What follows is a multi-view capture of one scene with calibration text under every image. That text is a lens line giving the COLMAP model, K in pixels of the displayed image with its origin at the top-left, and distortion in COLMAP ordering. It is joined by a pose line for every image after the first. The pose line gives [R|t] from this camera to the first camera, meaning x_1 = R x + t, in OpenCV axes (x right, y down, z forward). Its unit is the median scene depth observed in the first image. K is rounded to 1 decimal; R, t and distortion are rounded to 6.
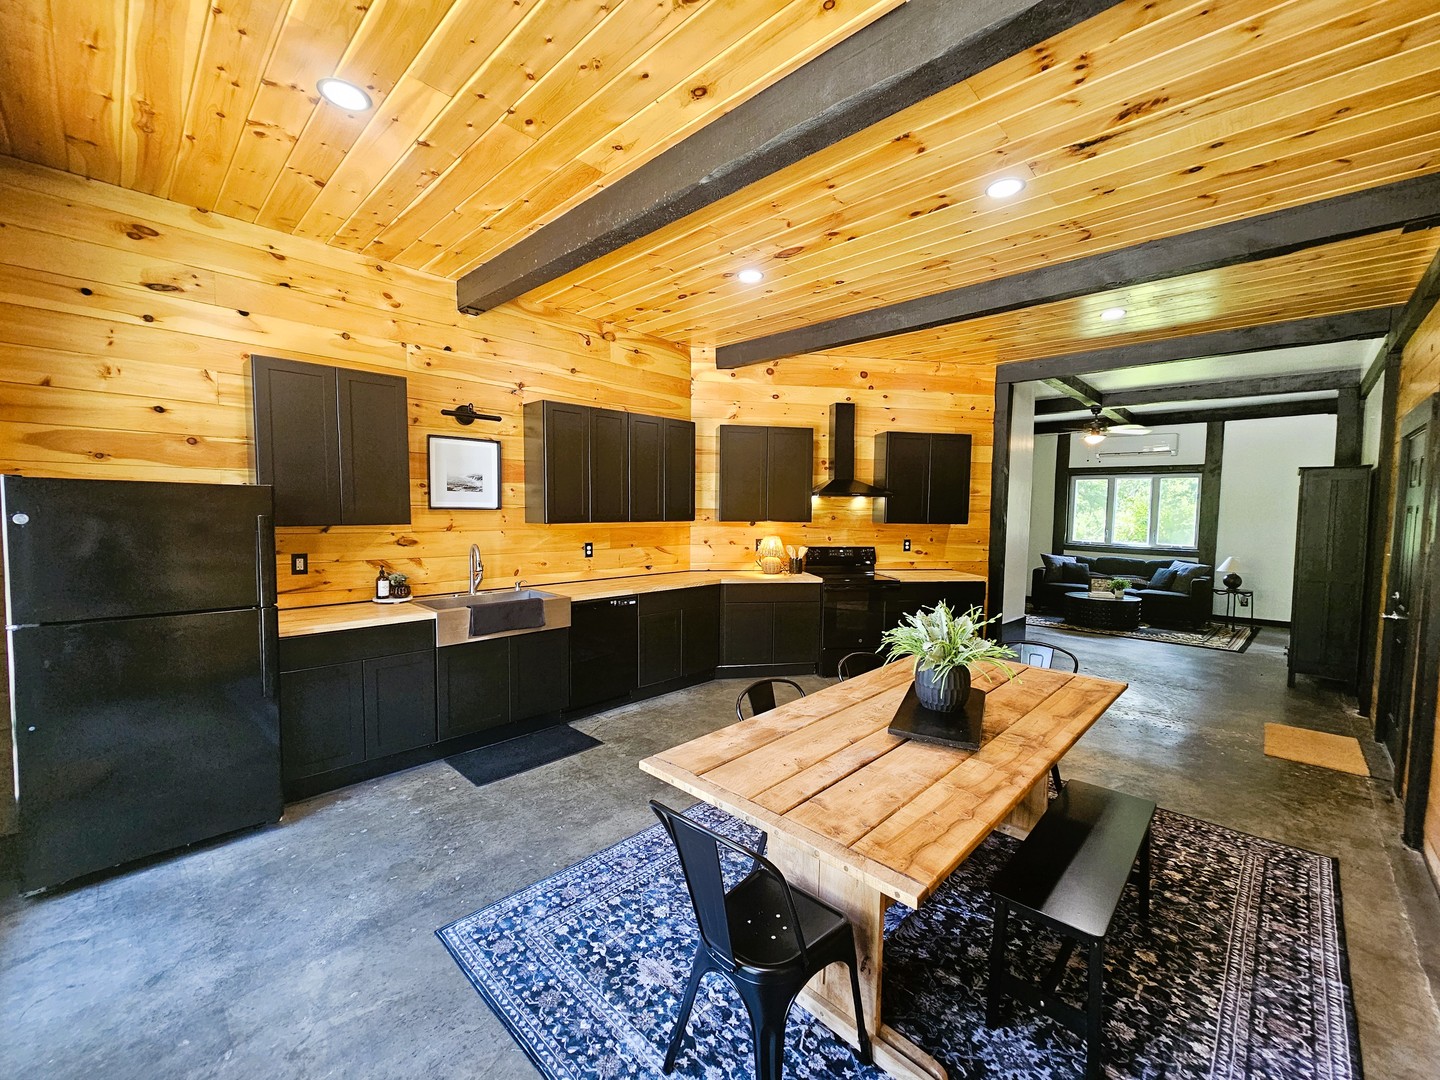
lens RADIAL K [[589.7, 0, 724.5], [0, 589.7, 543.9], [0, 0, 1]] dist [-0.000461, -0.001012]
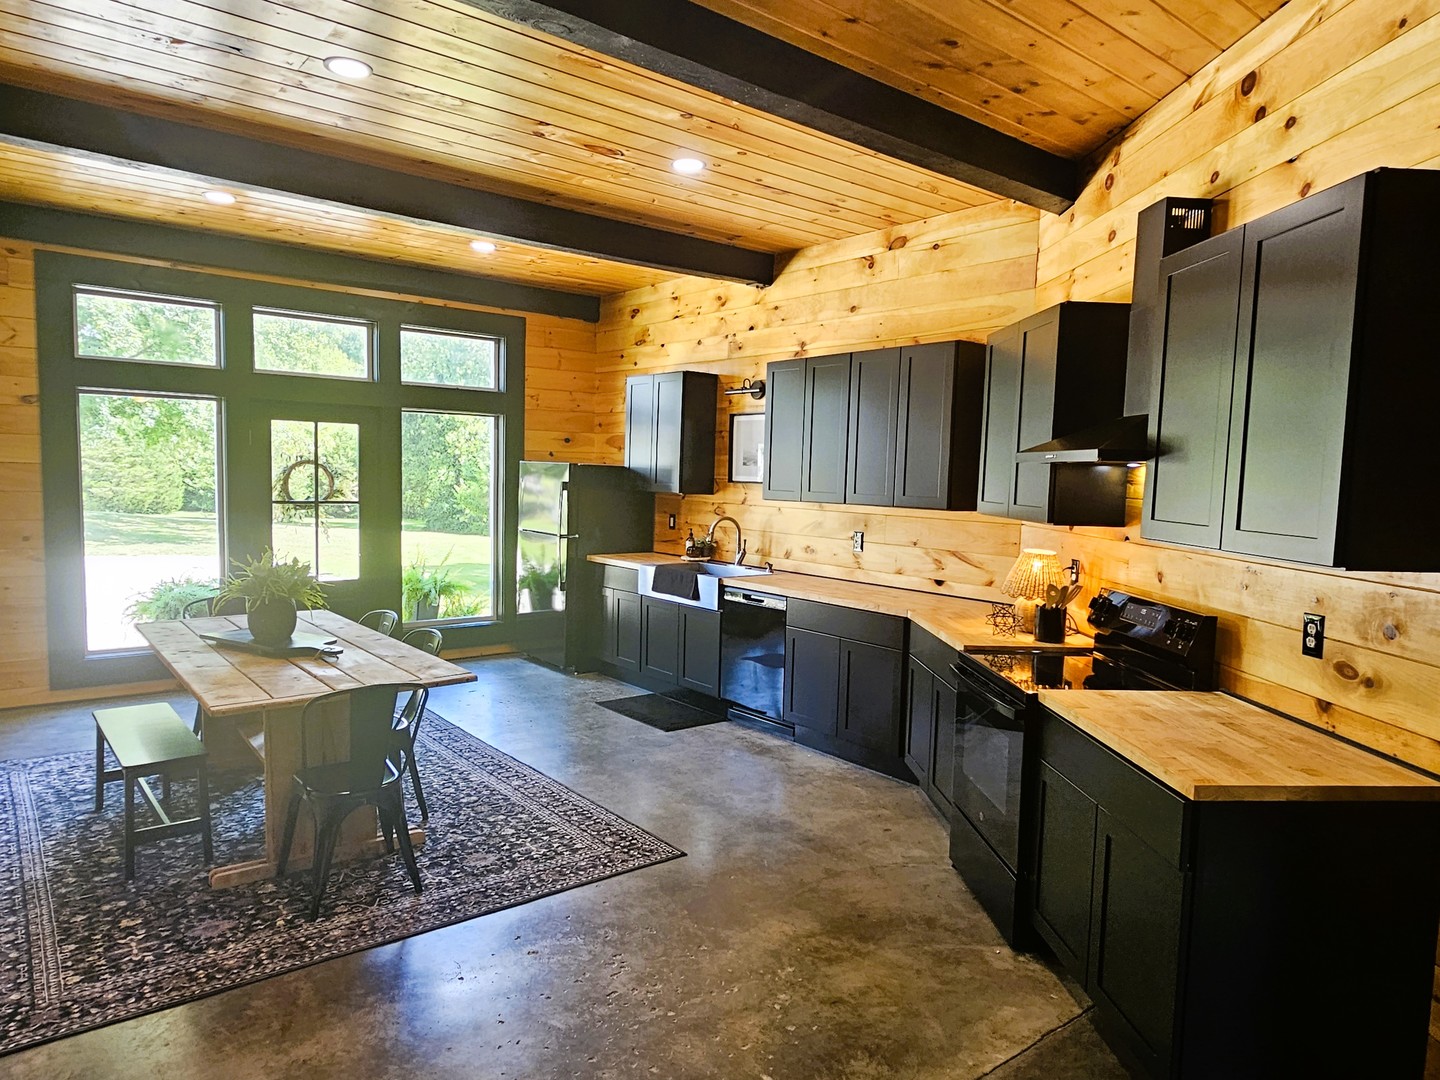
lens RADIAL K [[925.2, 0, 722.0], [0, 925.2, 541.7], [0, 0, 1]] dist [0.002509, -0.003963]
pose [[-0.128934, 0.061855, -0.989722, 1.840646], [-0.088714, 0.993331, 0.073638, -0.115828], [0.987677, 0.097297, -0.122587, 1.867025]]
